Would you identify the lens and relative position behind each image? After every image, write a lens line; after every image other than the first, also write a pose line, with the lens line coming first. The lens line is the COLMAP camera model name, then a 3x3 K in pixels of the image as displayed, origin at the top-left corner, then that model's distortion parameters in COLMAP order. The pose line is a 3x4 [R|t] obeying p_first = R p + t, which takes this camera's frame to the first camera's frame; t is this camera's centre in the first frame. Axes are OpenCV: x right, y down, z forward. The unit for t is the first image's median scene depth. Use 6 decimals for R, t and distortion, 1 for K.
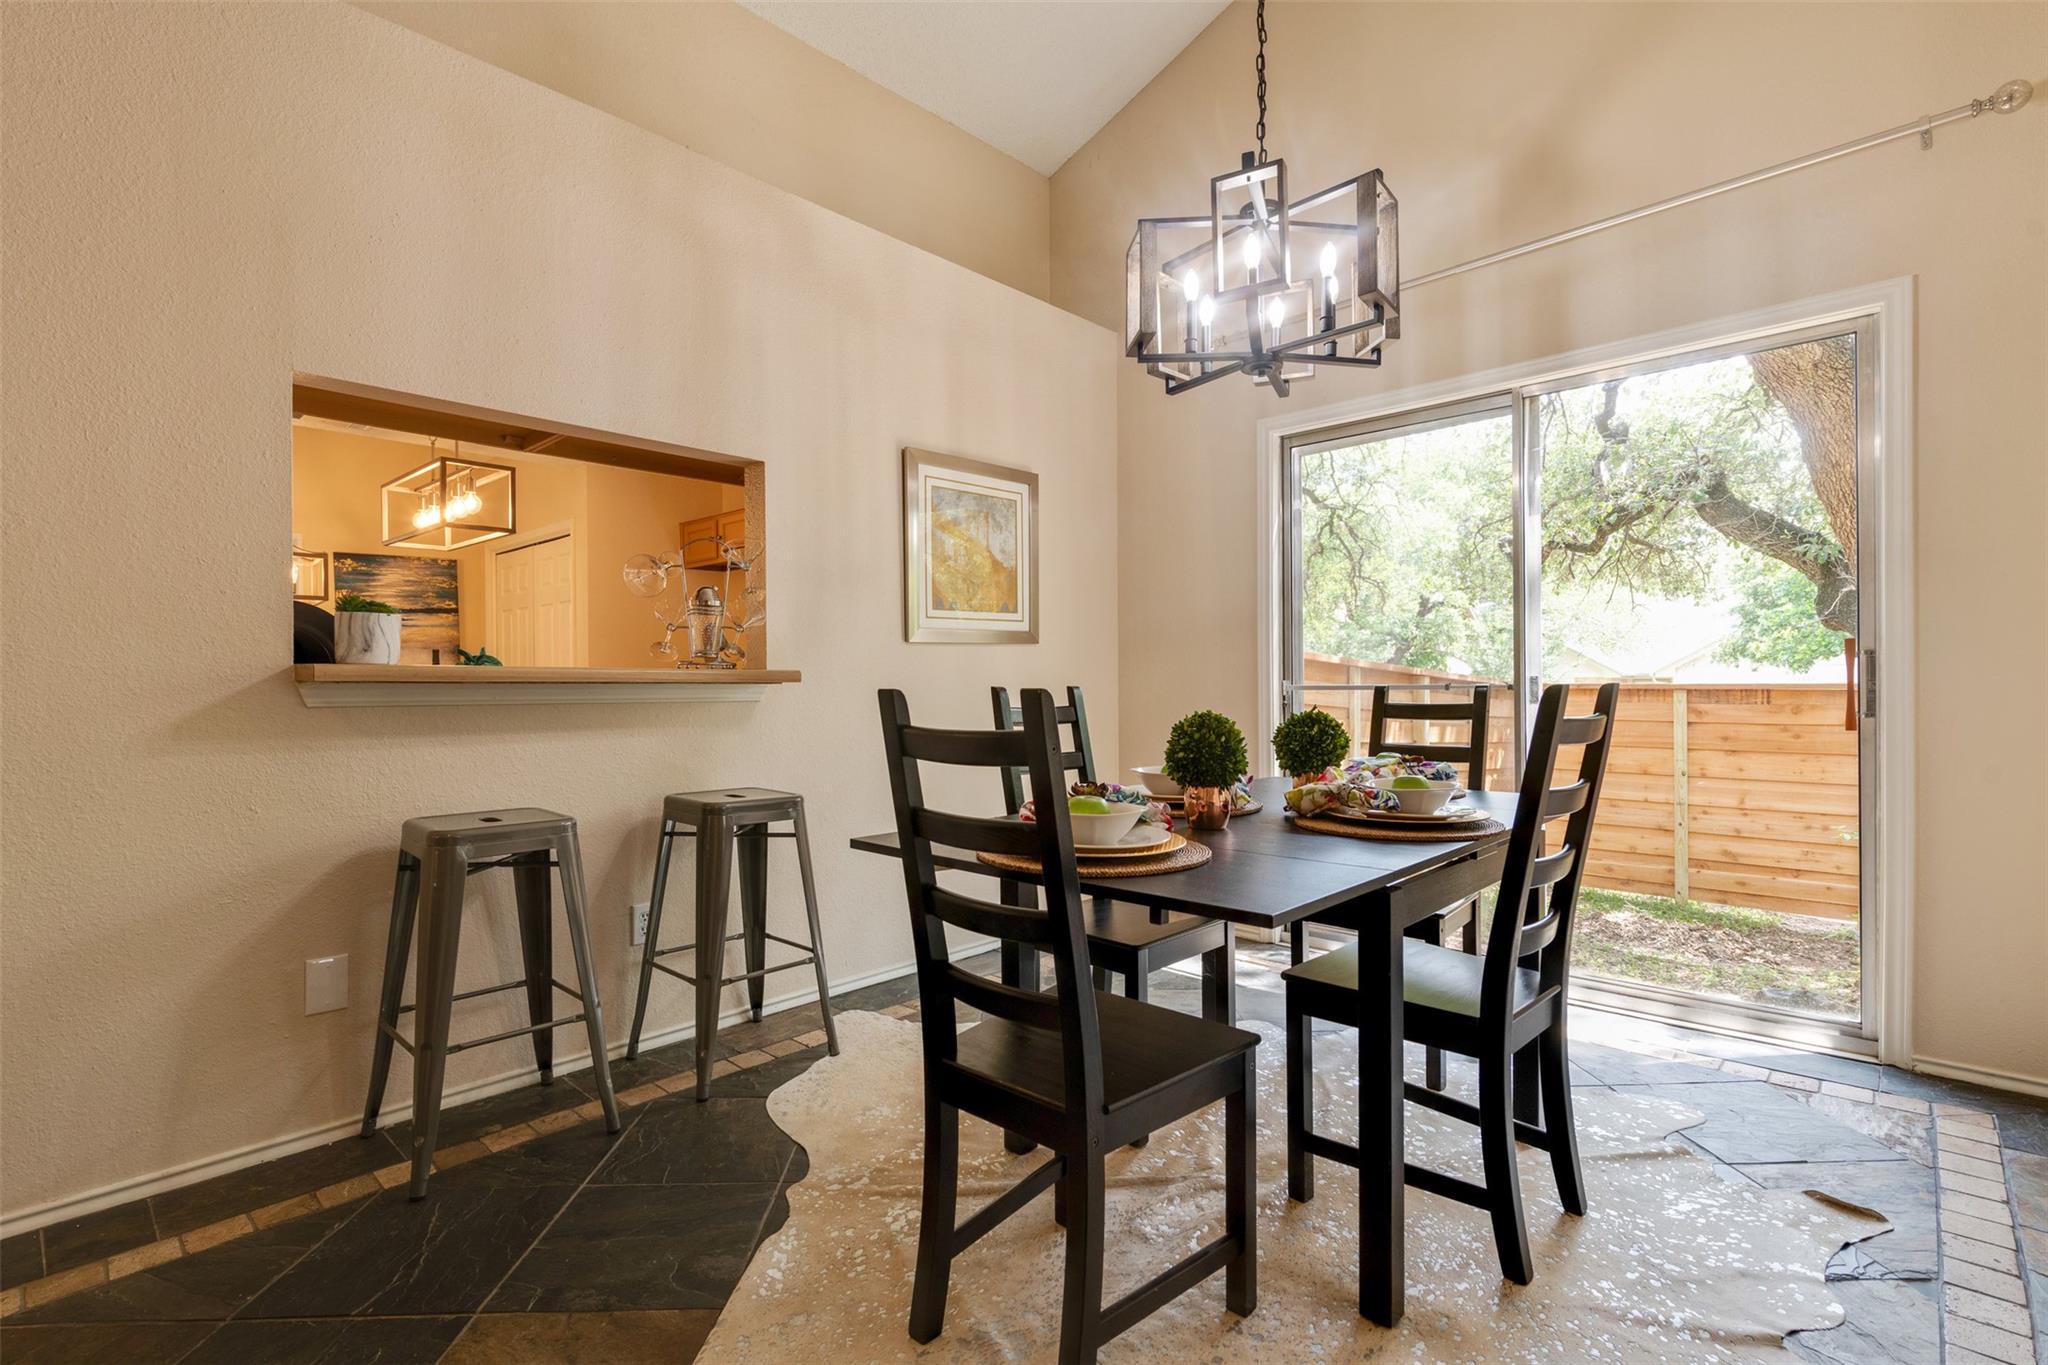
lens RADIAL K [[934.0, 0, 1013.0], [0, 934.0, 677.7], [0, 0, 1]] dist [0.001411, 0.000091]
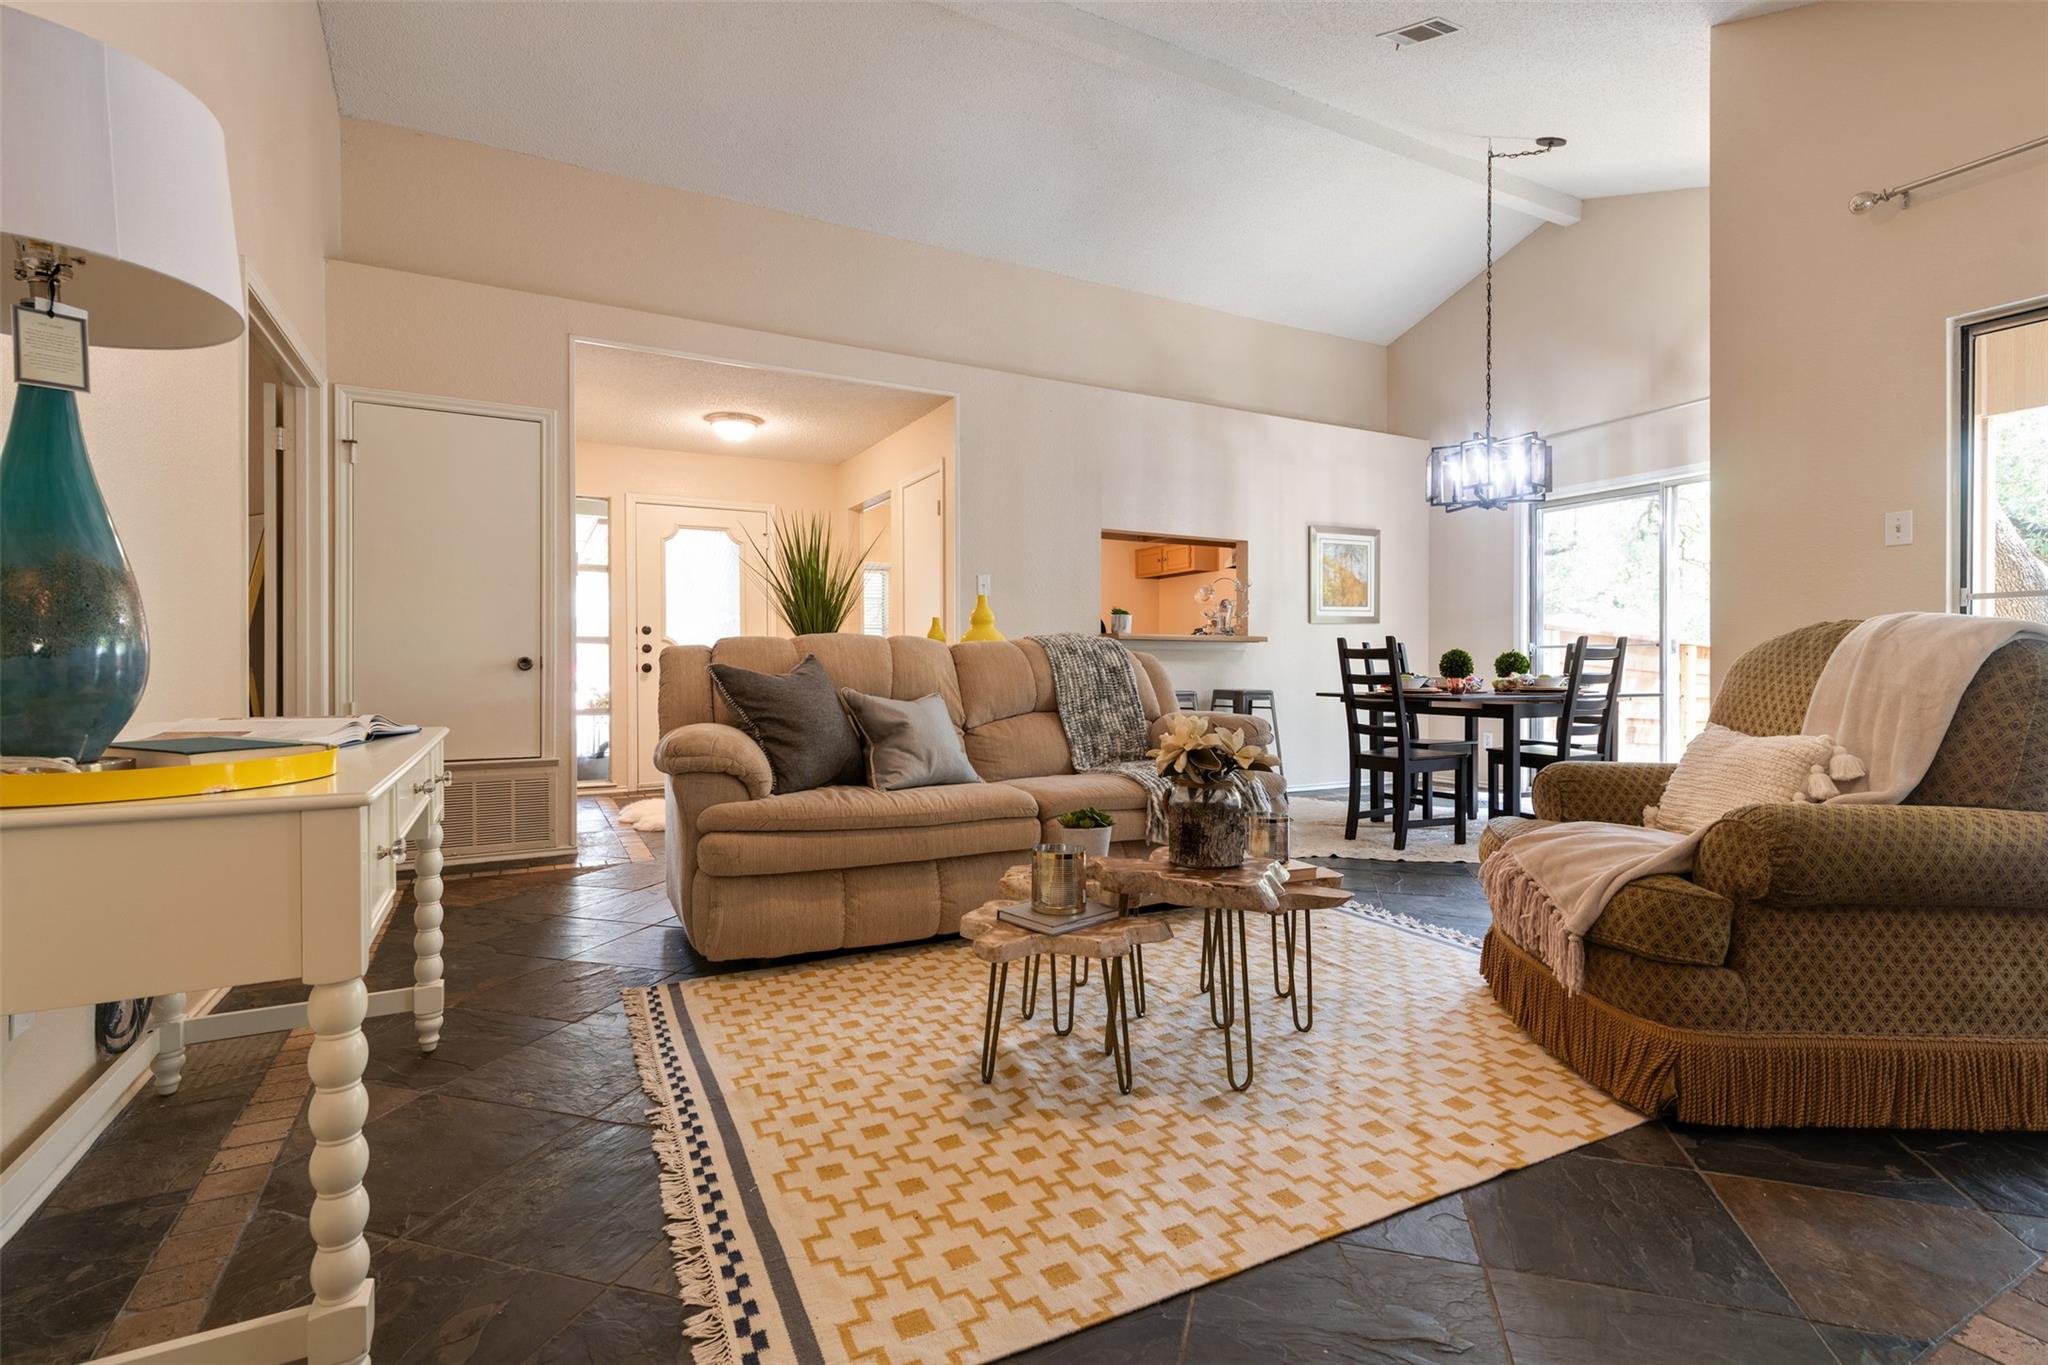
lens RADIAL K [[934.0, 0, 1013.0], [0, 934.0, 677.7], [0, 0, 1]] dist [0.001411, 0.000091]
pose [[0.947089, 0.006843, -0.320897, -0.085234], [-0.000690, 0.999814, 0.019284, 0.046145], [0.320969, -0.018042, 0.946918, -1.263278]]
